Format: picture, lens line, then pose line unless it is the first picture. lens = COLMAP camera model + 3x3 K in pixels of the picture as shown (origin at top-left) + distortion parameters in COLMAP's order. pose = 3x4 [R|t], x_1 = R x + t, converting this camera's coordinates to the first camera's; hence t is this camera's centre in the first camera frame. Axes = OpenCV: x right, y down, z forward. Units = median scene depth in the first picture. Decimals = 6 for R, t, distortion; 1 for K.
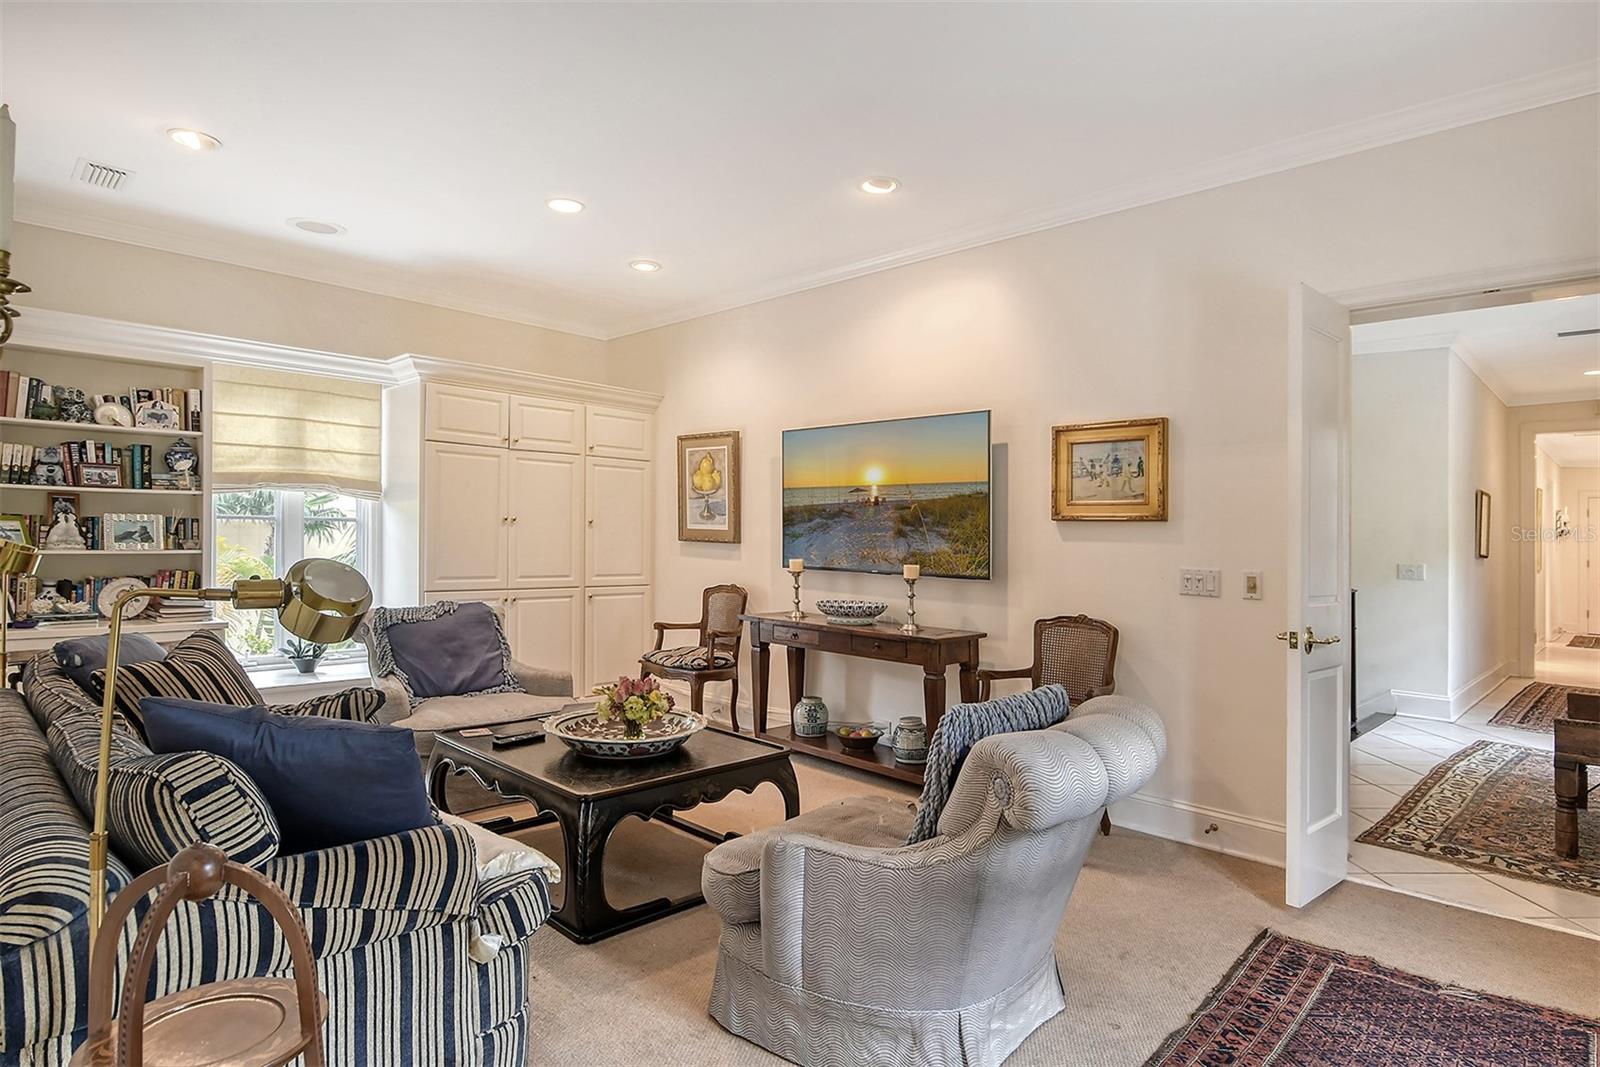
lens RADIAL K [[856.1, 0, 806.9], [0, 856.1, 535.5], [0, 0, 1]] dist [0.007577, -0.000999]
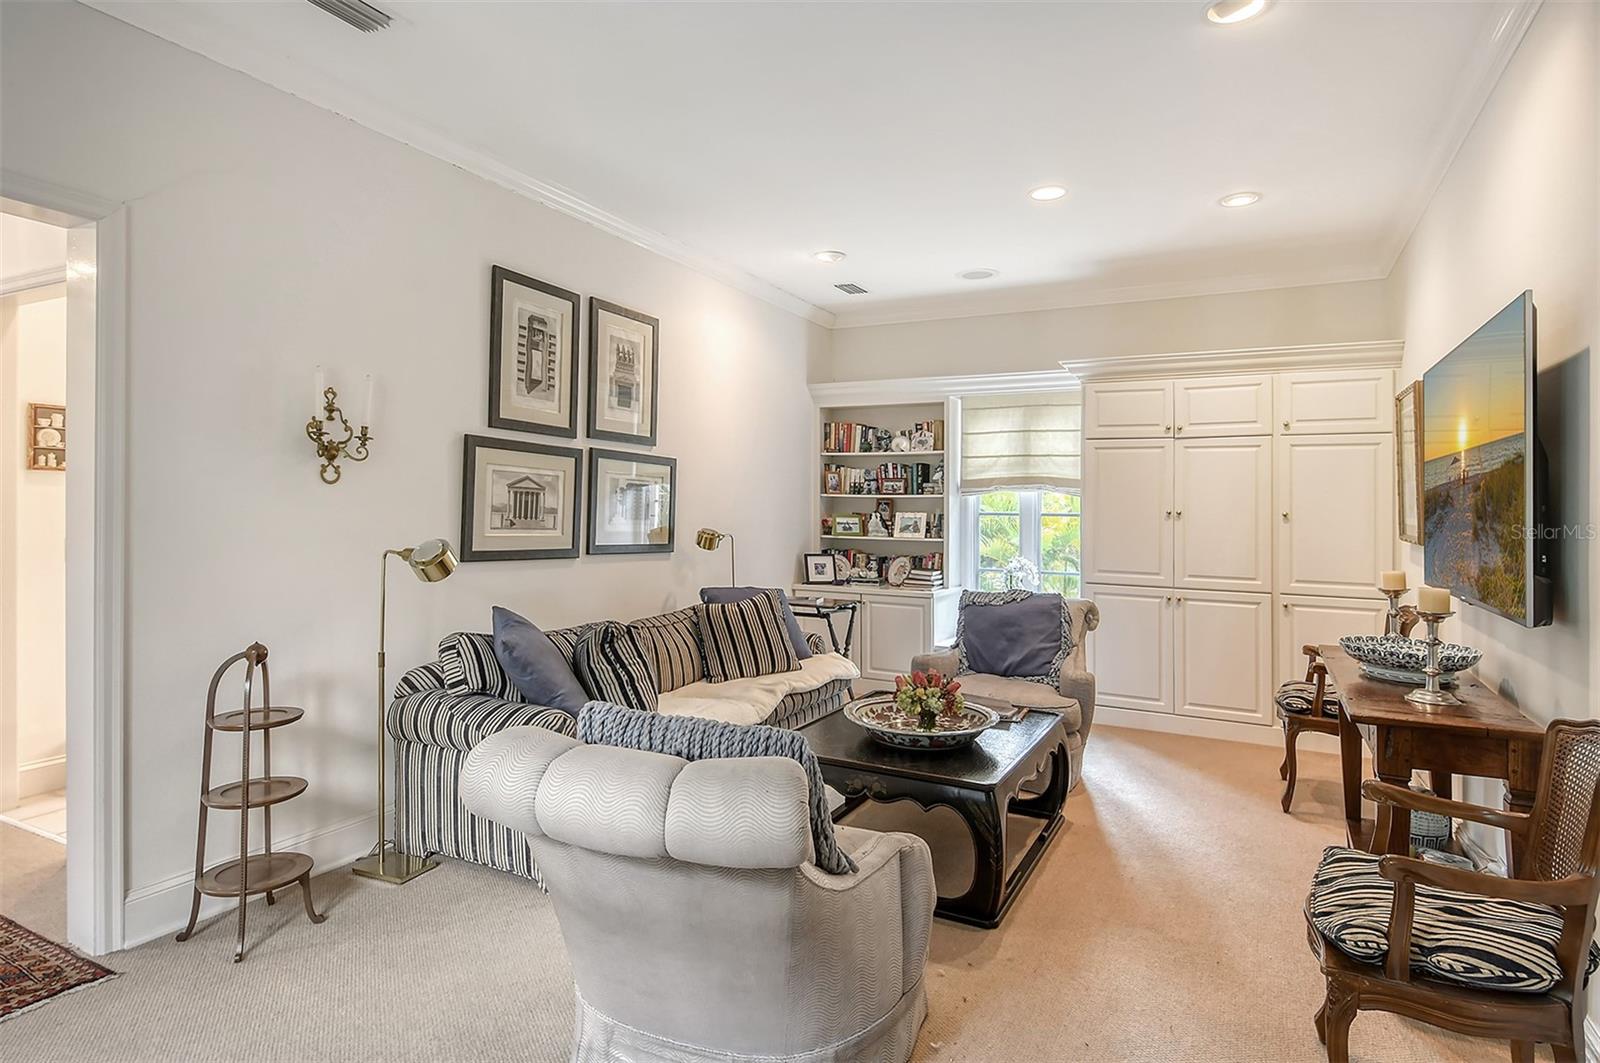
lens RADIAL K [[856.1, 0, 803.6], [0, 856.1, 520.0], [0, 0, 1]] dist [0.007577, -0.000999]
pose [[0.302374, -0.004171, -0.953180, 0.506997], [-0.012650, 0.999885, -0.008388, 0.001504], [0.953105, 0.014594, 0.302286, 0.400996]]
